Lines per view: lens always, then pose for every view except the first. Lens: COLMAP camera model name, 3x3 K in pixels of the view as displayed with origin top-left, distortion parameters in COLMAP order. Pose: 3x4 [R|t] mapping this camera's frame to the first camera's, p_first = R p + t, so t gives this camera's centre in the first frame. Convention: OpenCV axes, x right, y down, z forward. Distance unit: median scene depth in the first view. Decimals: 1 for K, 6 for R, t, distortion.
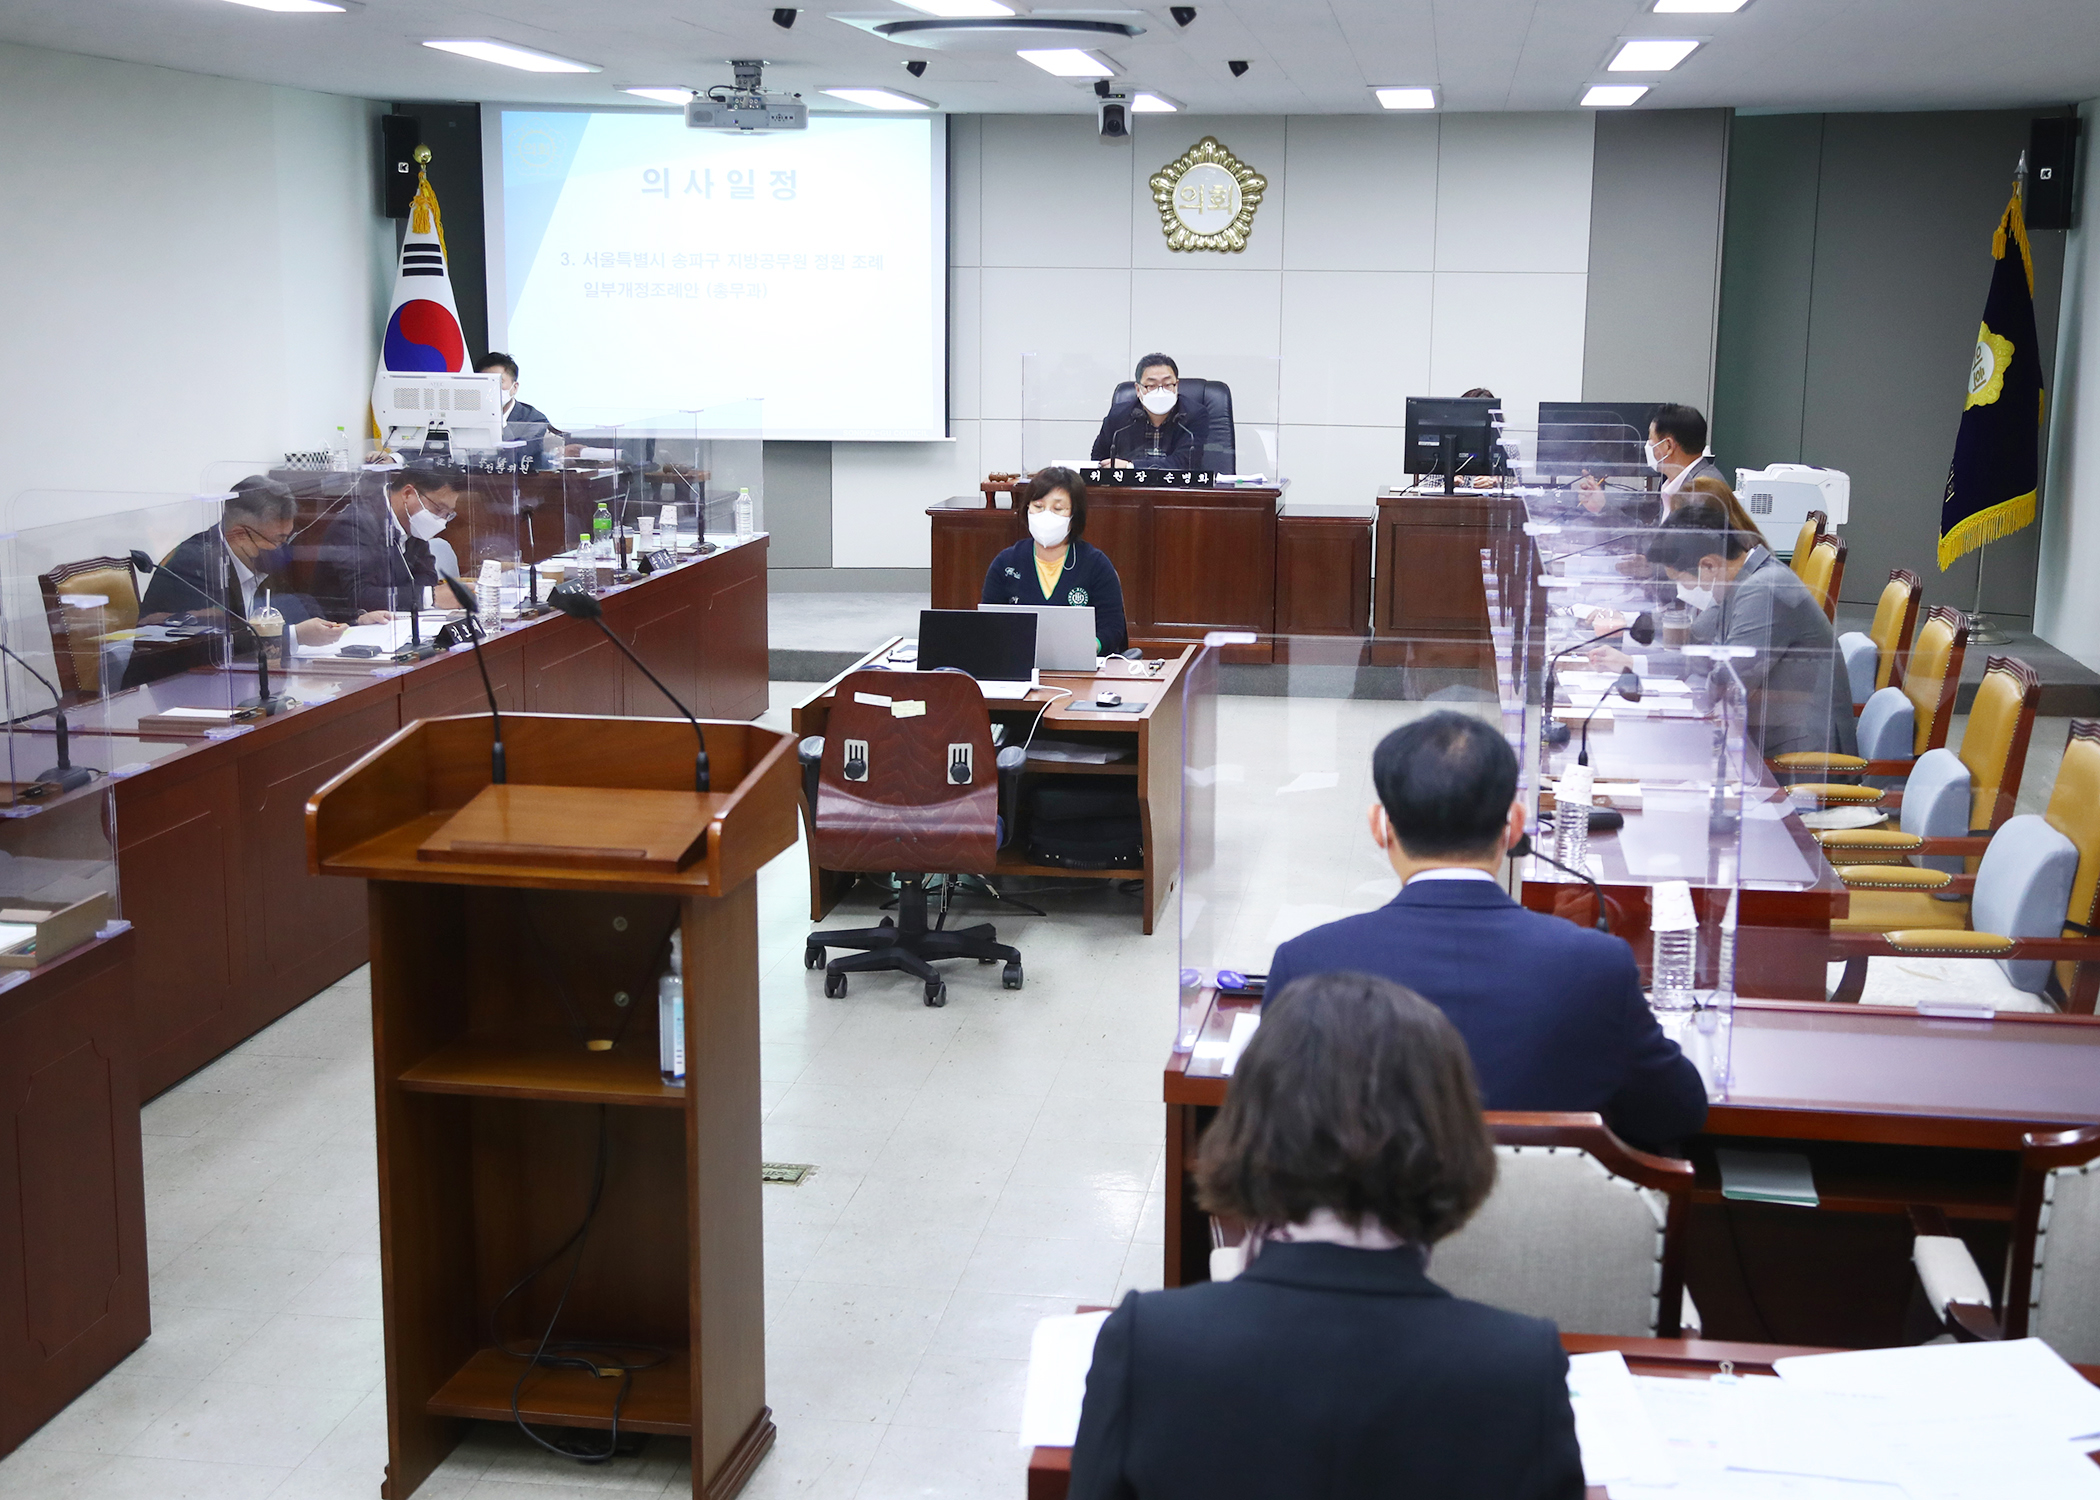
lens RADIAL K [[2604.4, 0, 1051.6], [0, 2604.4, 753.6], [0, 0, 1]] dist [0.041017, 0.000000]
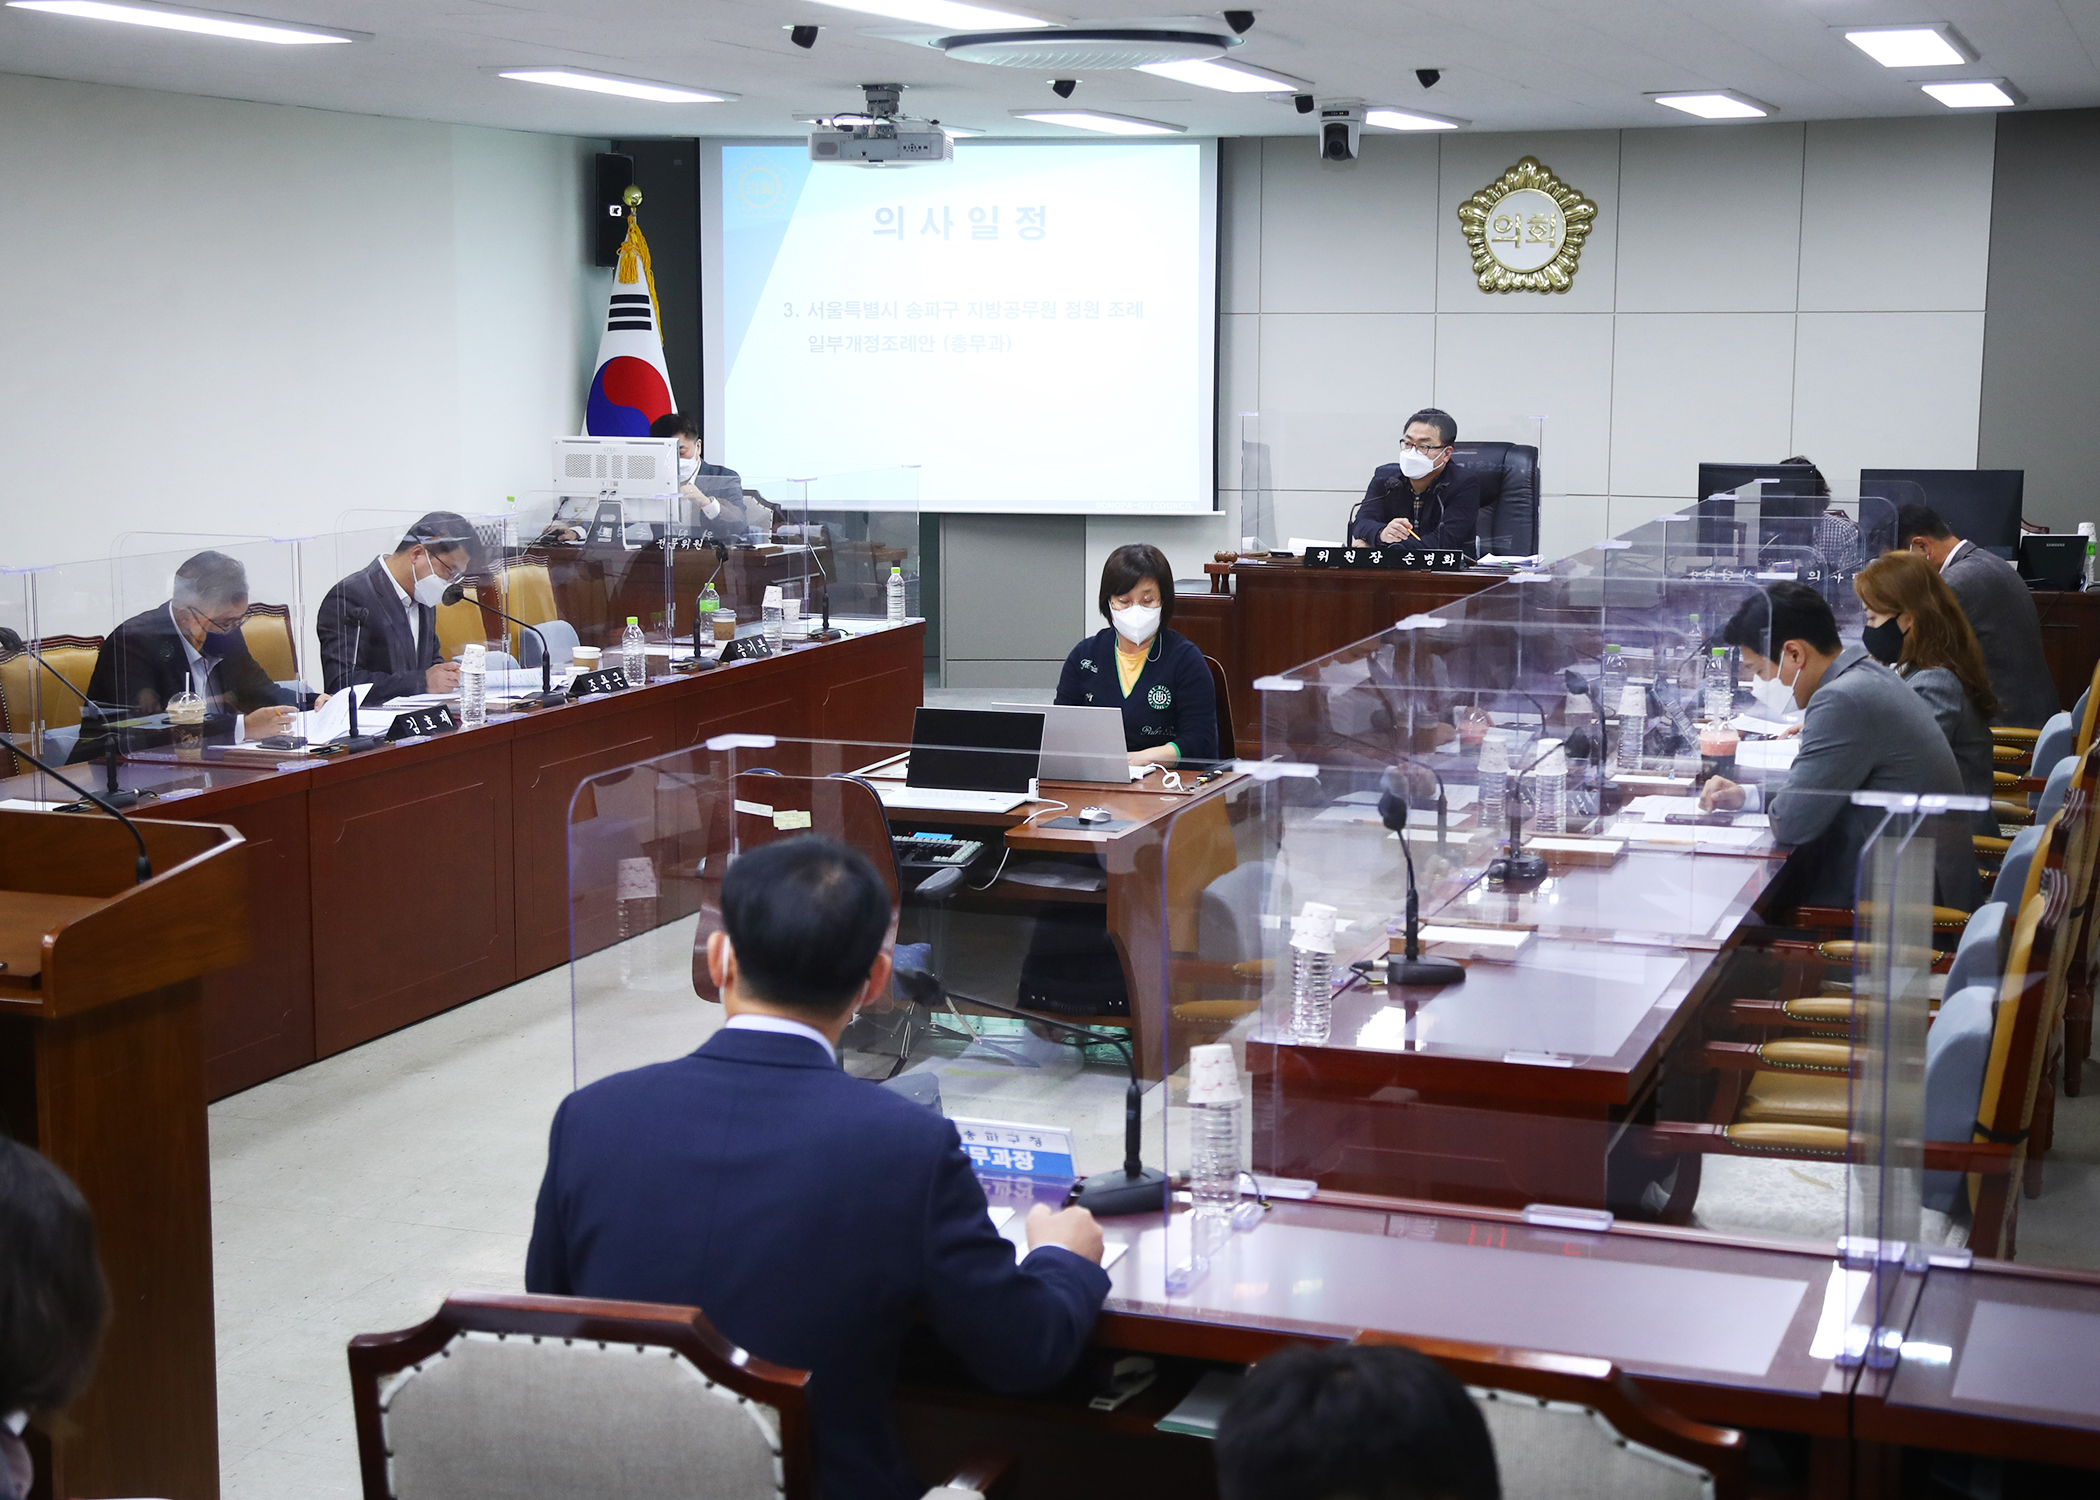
lens RADIAL K [[3037.8, 0, 1049.2], [0, 3037.8, 750.6], [0, 0, 1]] dist [0.074310, 0.000000]
pose [[0.977529, 0.020243, -0.209825, 0.135368], [-0.029072, 0.998813, -0.039078, -0.001727], [0.208785, 0.044299, 0.976958, 0.014002]]
